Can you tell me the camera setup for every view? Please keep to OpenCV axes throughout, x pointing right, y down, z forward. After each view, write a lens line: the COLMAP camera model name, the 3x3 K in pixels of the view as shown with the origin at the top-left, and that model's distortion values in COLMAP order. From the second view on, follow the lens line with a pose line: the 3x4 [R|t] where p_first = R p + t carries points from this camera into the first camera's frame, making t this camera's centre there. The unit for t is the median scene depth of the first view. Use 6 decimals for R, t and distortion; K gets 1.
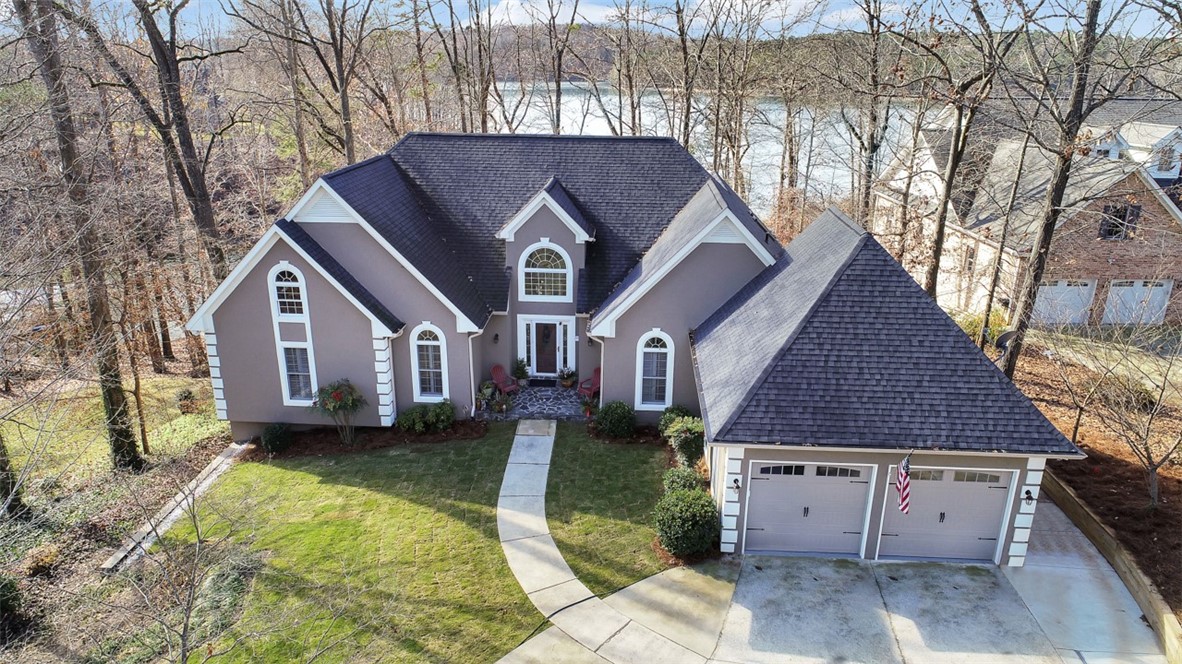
lens RADIAL K [[801.9, 0, 591.0], [0, 801.9, 332.0], [0, 0, 1]] dist [0.001151, -0.000551]
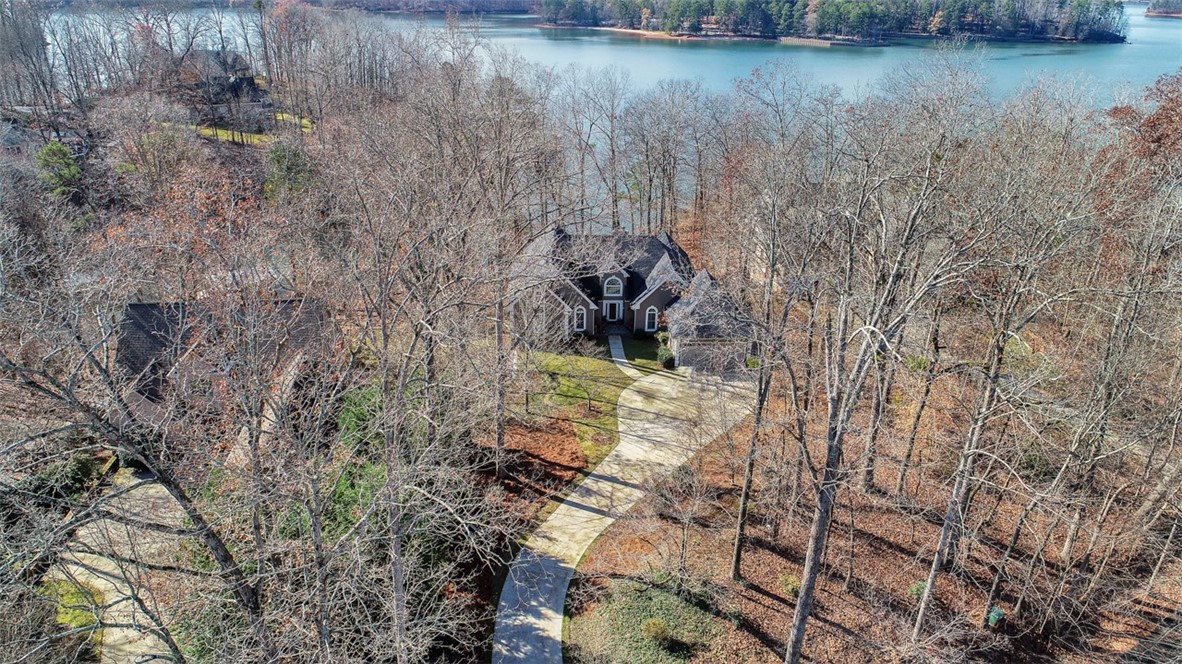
lens RADIAL K [[801.9, 0, 591.0], [0, 801.9, 332.0], [0, 0, 1]] dist [0.001151, -0.000551]
pose [[0.995070, -0.030109, 0.094496, -0.463647], [0.020888, 0.995056, 0.097098, -0.214518], [-0.096952, -0.094646, 0.990779, -2.152335]]
